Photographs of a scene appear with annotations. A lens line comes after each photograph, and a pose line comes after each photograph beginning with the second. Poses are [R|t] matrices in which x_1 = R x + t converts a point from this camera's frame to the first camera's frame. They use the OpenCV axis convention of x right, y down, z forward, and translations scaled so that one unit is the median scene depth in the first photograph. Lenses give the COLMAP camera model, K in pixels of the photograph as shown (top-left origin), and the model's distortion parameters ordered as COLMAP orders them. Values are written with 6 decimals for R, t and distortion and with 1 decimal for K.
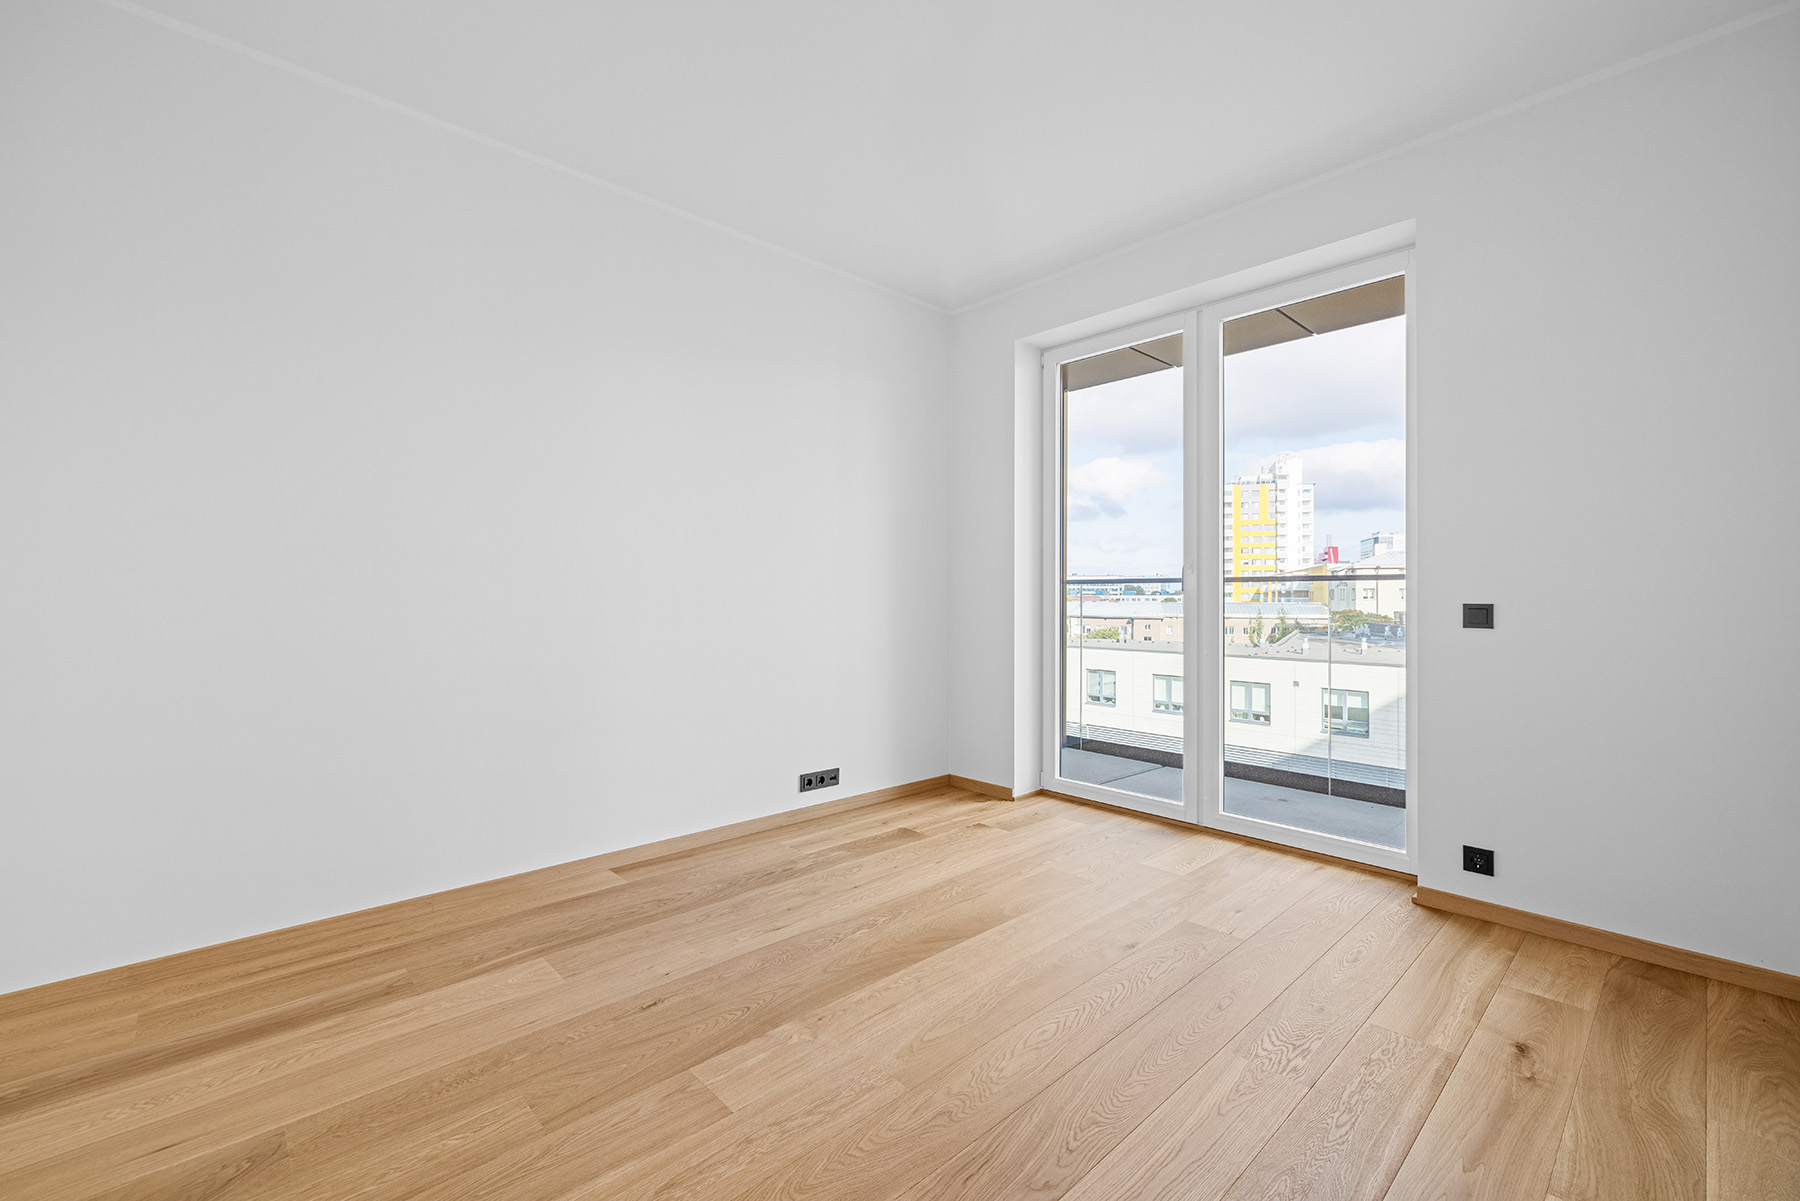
lens RADIAL K [[743.8, 0, 901.3], [0, 743.8, 597.1], [0, 0, 1]] dist [0.002739, -0.000015]
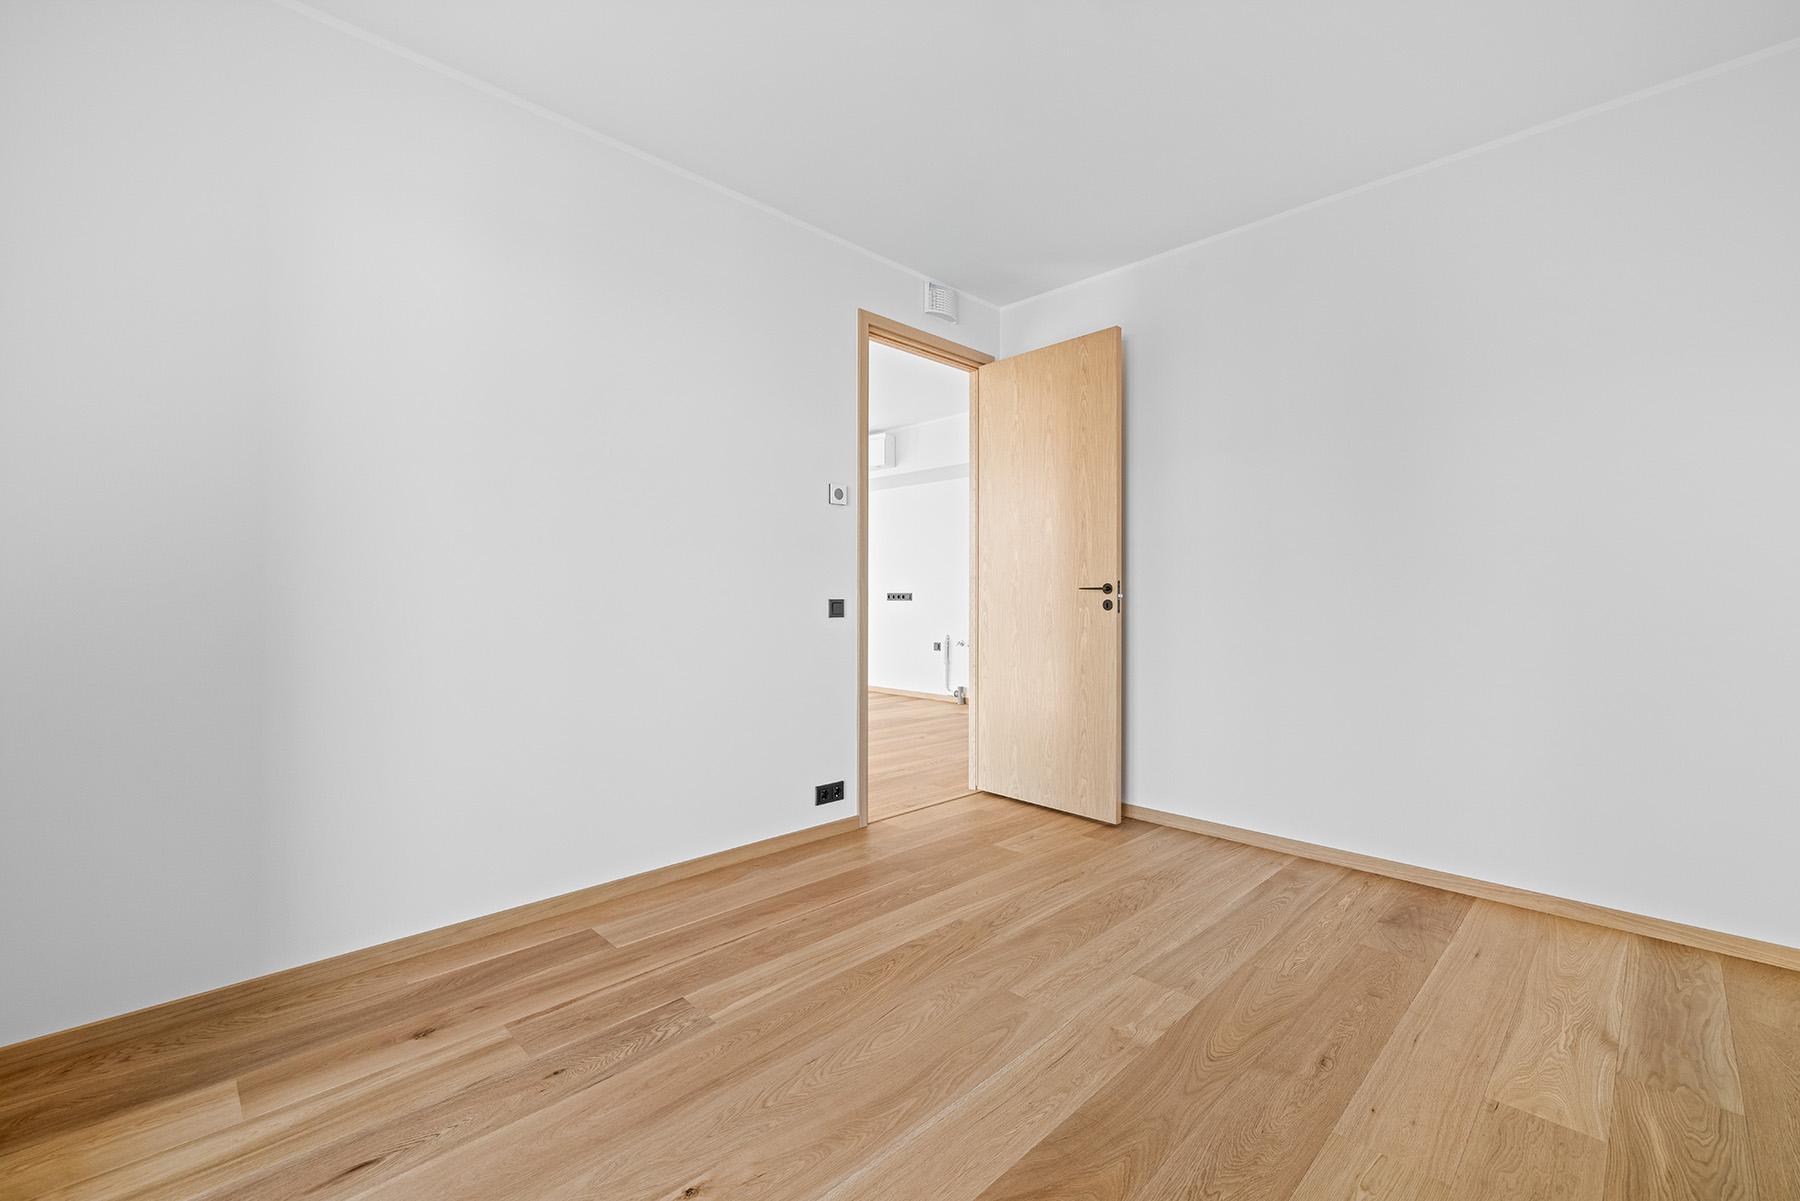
lens RADIAL K [[743.8, 0, 909.4], [0, 743.8, 598.6], [0, 0, 1]] dist [0.002739, -0.000015]
pose [[-0.999183, -0.005970, -0.039980, 0.218439], [-0.006203, 0.999964, 0.005711, -0.002979], [0.039944, 0.005955, -0.999184, 2.111805]]
